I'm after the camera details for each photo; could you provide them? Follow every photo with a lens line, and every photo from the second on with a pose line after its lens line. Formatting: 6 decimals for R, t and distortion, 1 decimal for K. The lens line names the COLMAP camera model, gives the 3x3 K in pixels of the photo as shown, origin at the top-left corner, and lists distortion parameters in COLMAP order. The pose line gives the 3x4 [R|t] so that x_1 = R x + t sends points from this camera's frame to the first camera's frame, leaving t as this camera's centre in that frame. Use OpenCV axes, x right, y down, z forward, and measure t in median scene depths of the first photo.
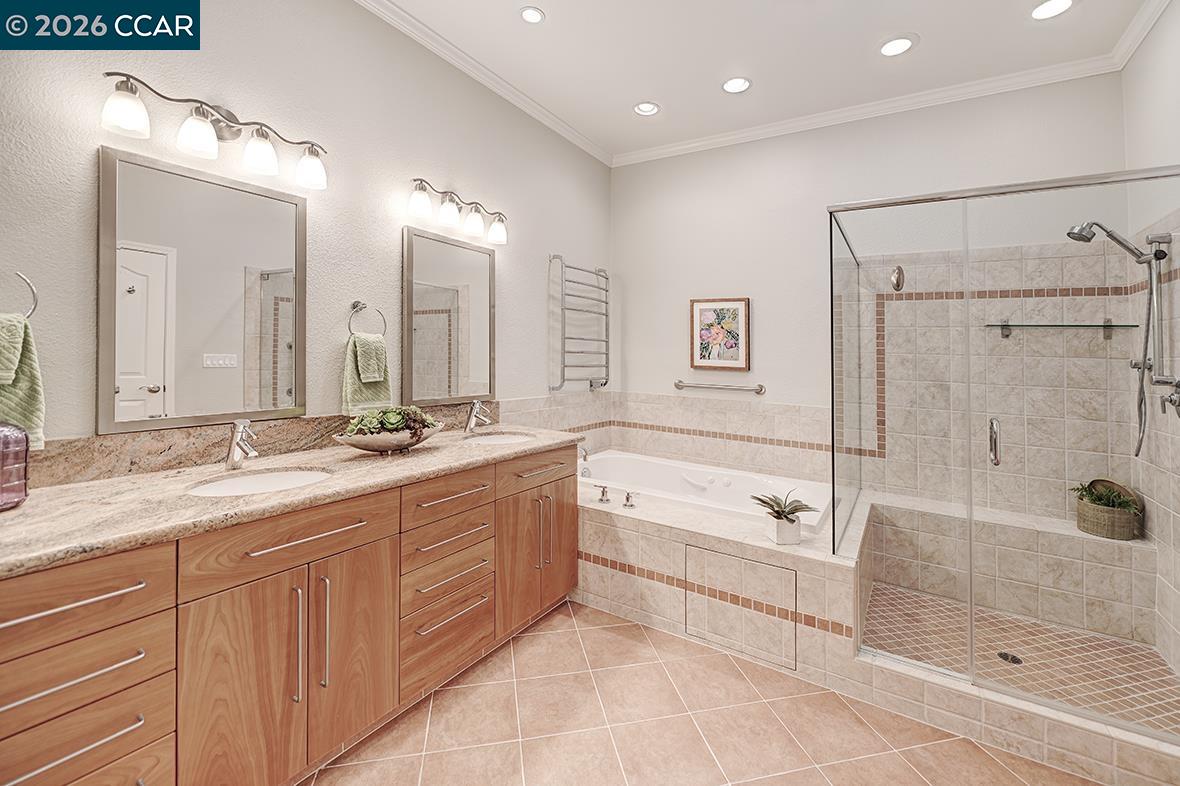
lens RADIAL K [[483.7, 0, 592.1], [0, 483.7, 365.3], [0, 0, 1]] dist [0.000532, -0.000073]
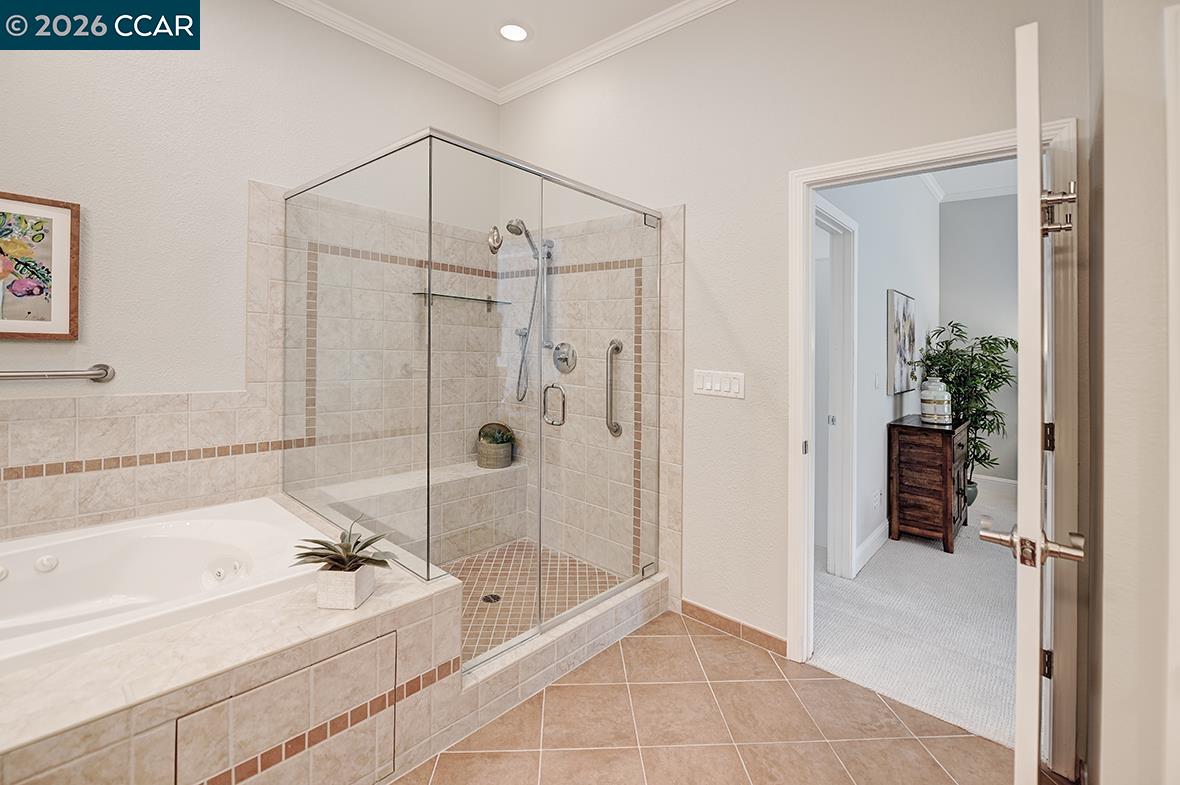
lens RADIAL K [[517.5, 0, 591.5], [0, 517.5, 331.9], [0, 0, 1]] dist [-0.004216, -0.000620]
pose [[0.148347, -0.003913, 0.988928, -0.224859], [-0.012883, 0.999900, 0.005889, -0.012504], [-0.988851, -0.013614, 0.148282, 0.504431]]
